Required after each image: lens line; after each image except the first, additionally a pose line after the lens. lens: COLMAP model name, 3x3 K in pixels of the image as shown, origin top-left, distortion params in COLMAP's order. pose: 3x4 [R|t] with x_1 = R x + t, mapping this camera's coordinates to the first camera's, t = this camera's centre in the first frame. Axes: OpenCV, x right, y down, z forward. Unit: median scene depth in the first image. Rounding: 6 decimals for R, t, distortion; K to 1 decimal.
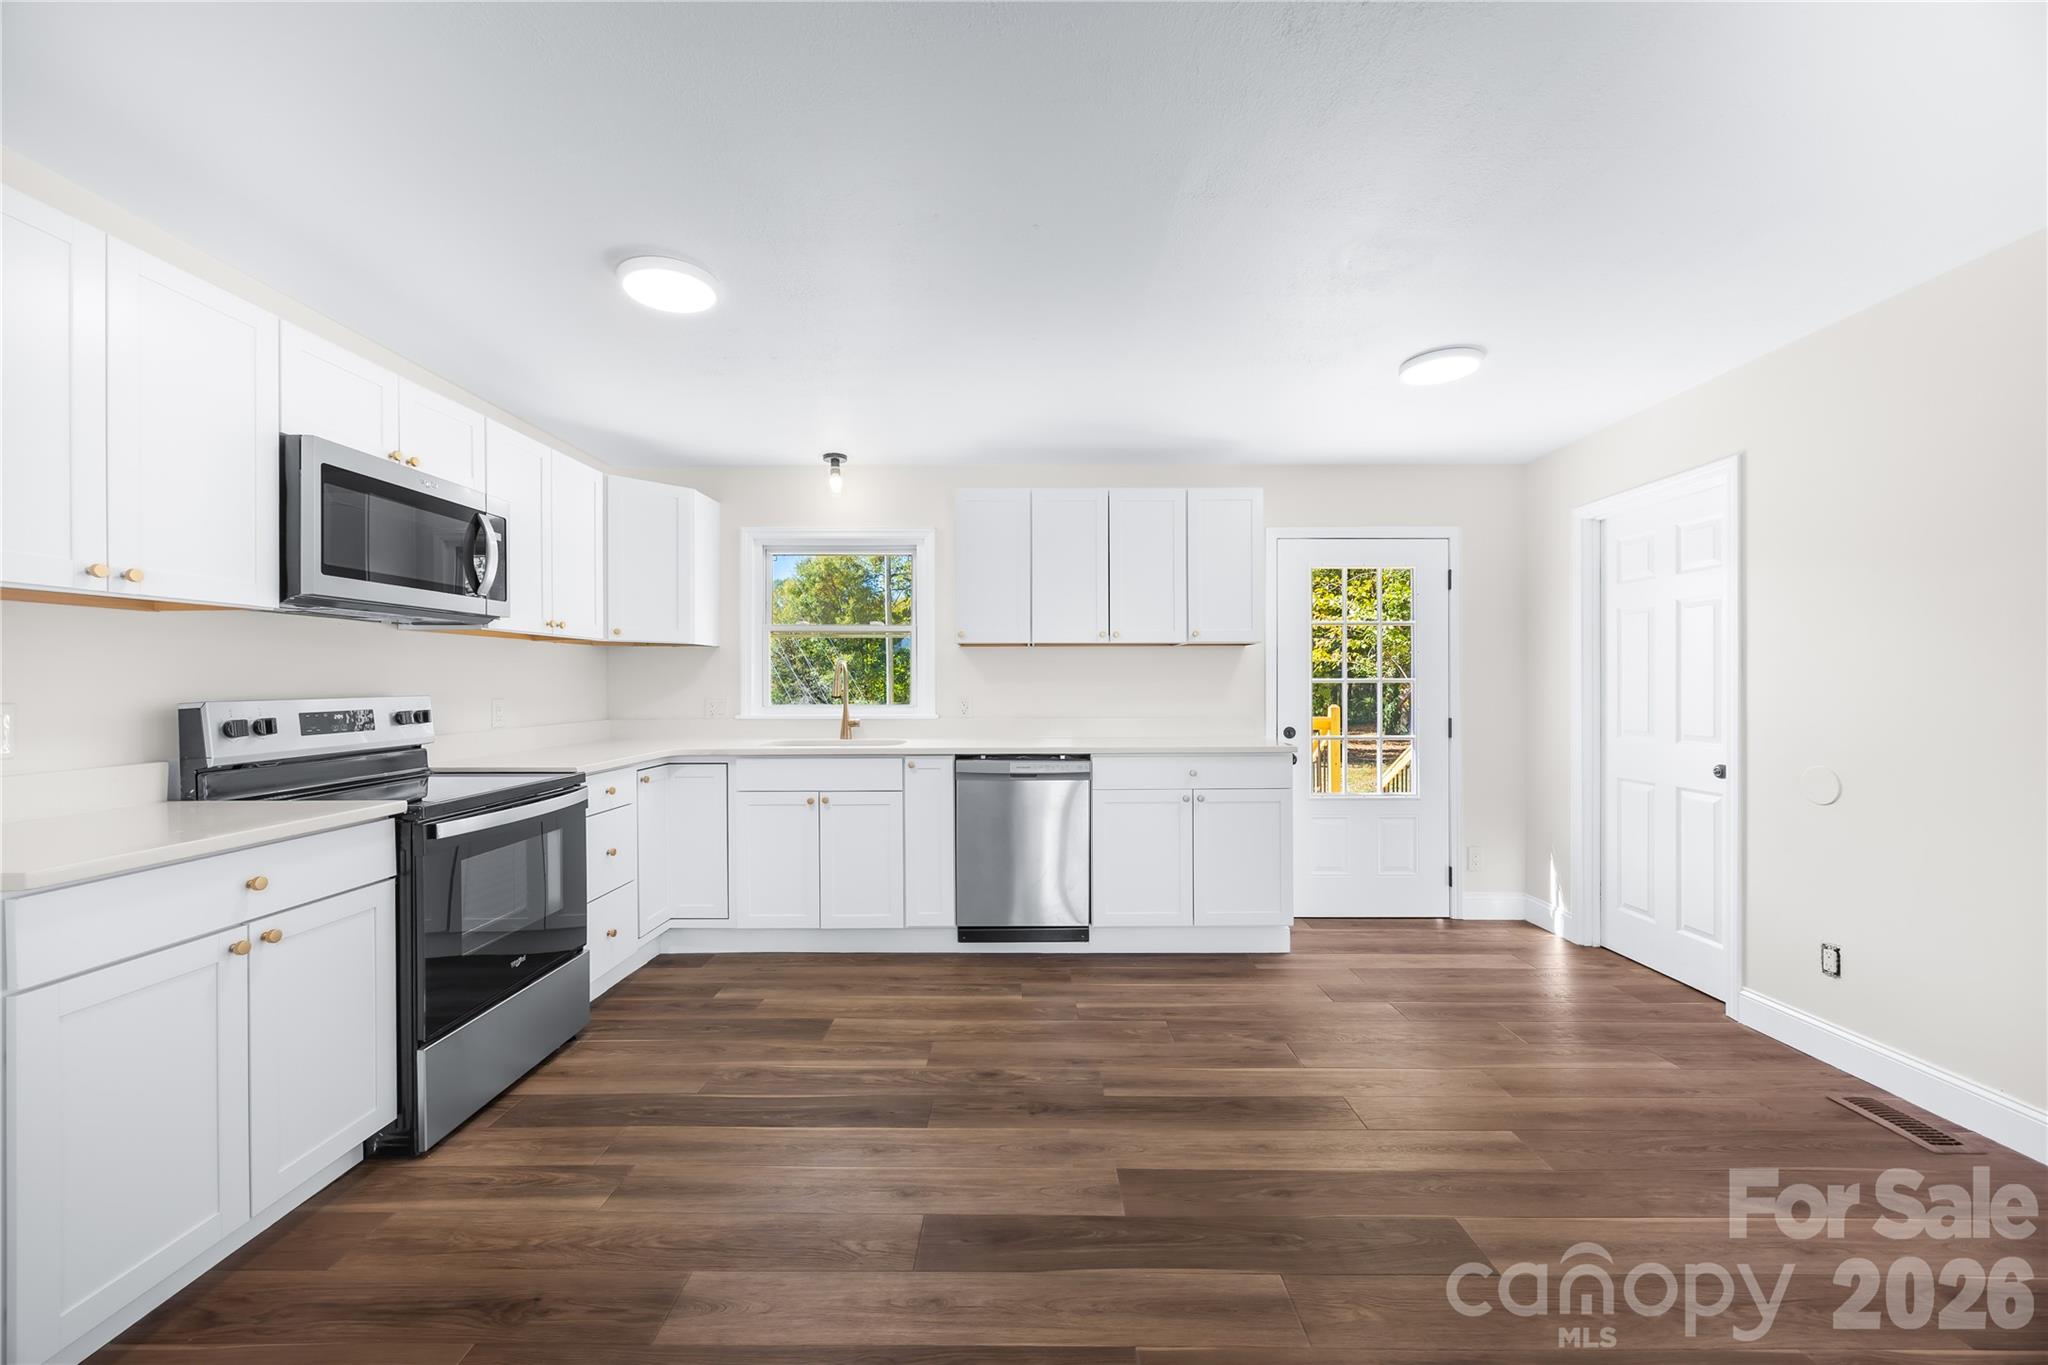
lens RADIAL K [[778.7, 0, 1019.5], [0, 778.7, 682.1], [0, 0, 1]] dist [-0.000124, 0.000273]
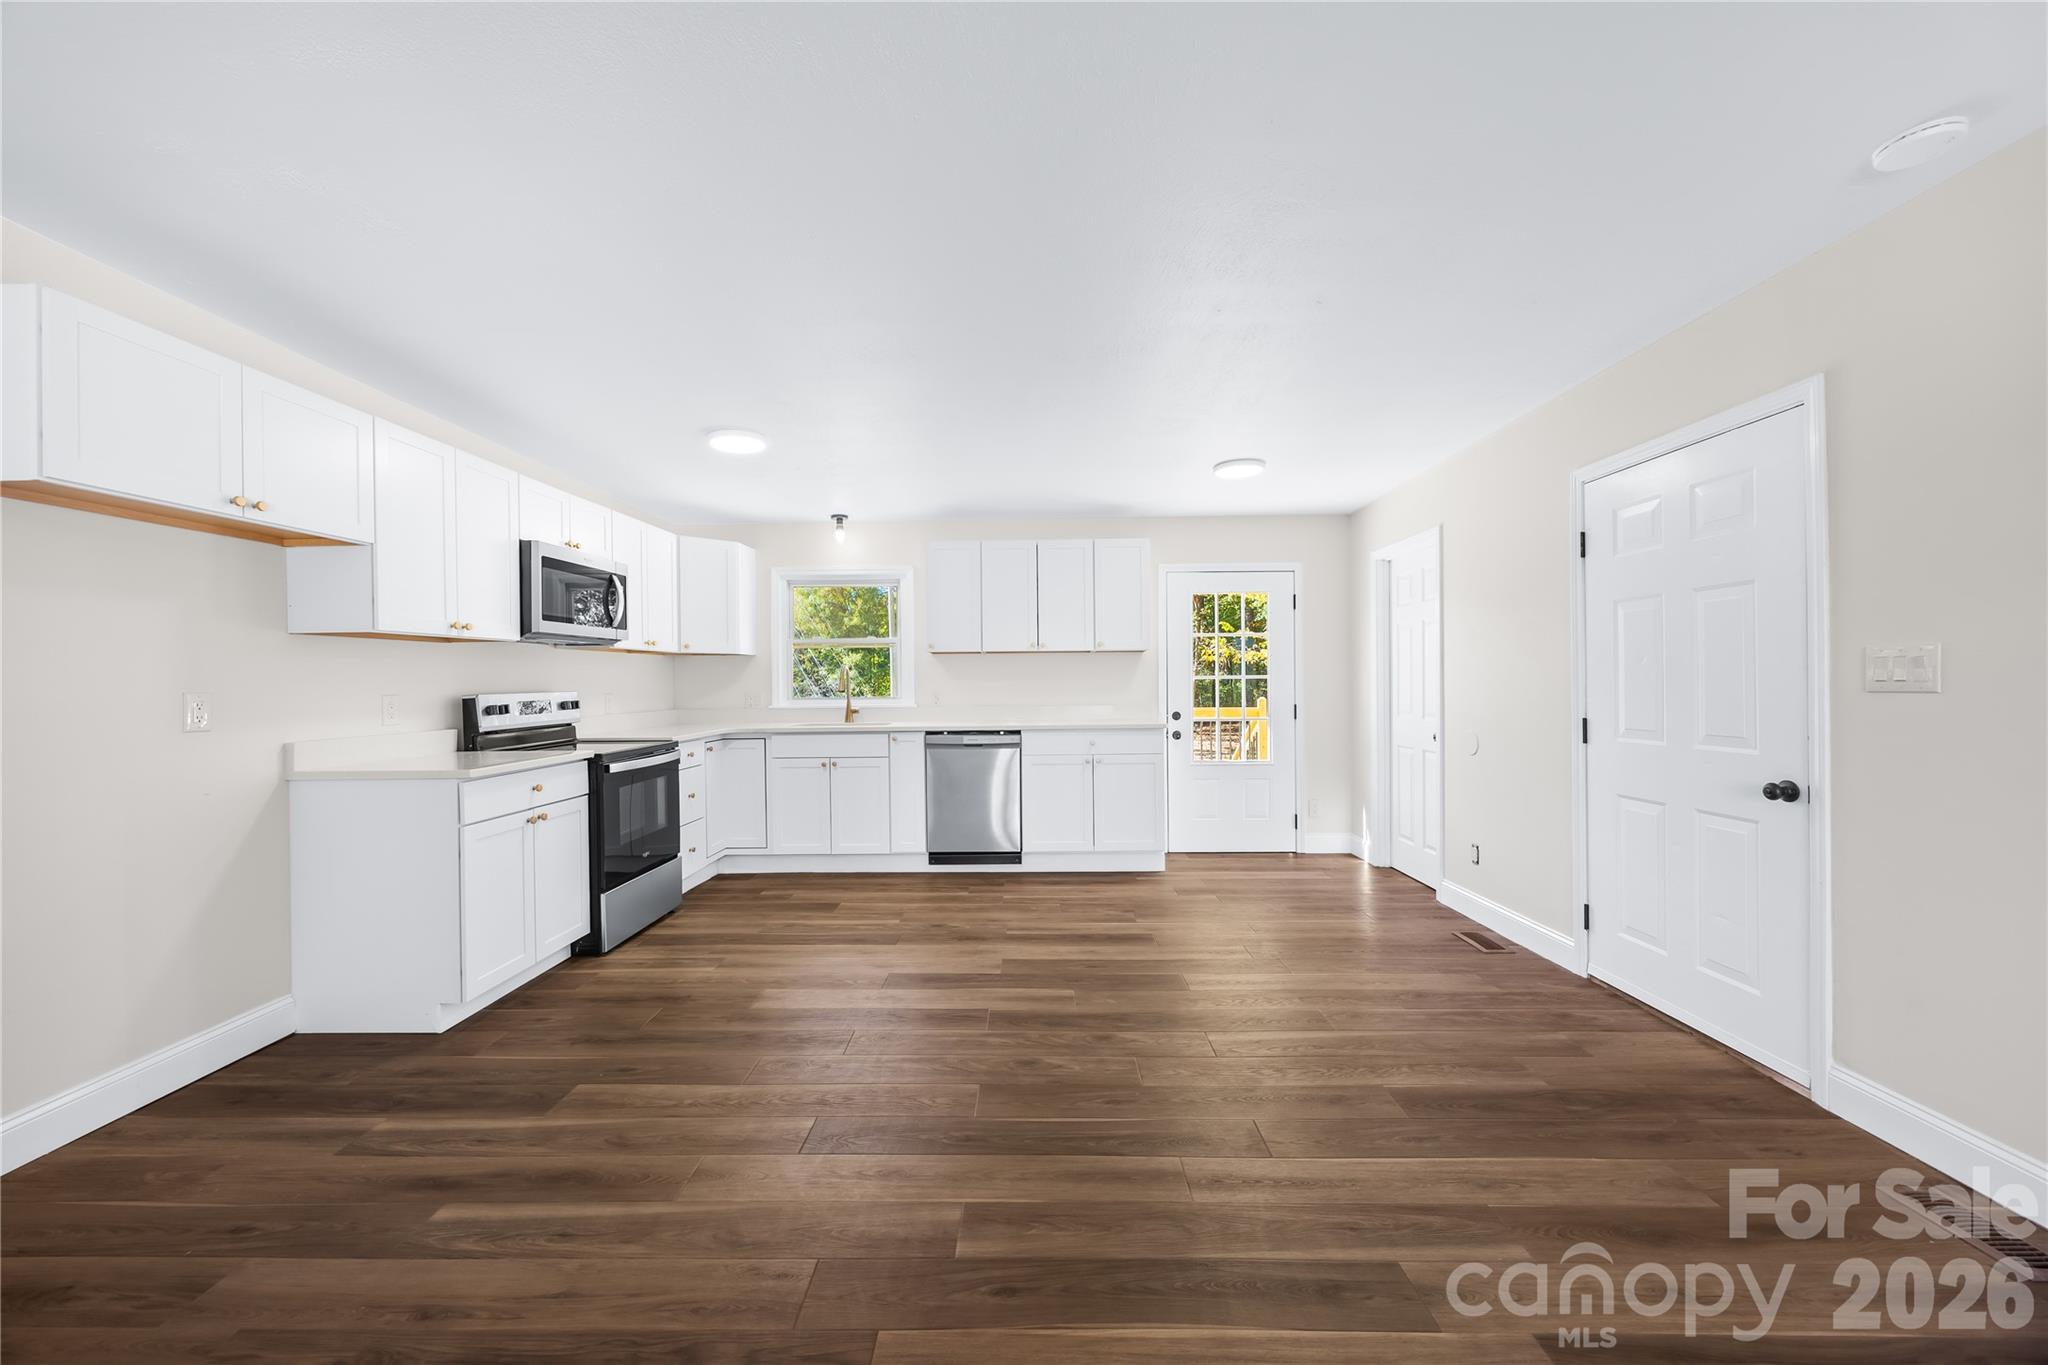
lens RADIAL K [[778.7, 0, 1019.5], [0, 778.7, 682.1], [0, 0, 1]] dist [-0.000124, 0.000273]
pose [[0.999921, -0.006666, -0.010613, 0.128530], [0.006696, 0.999974, 0.002815, 0.000734], [0.010594, -0.002886, 0.999940, -0.511403]]
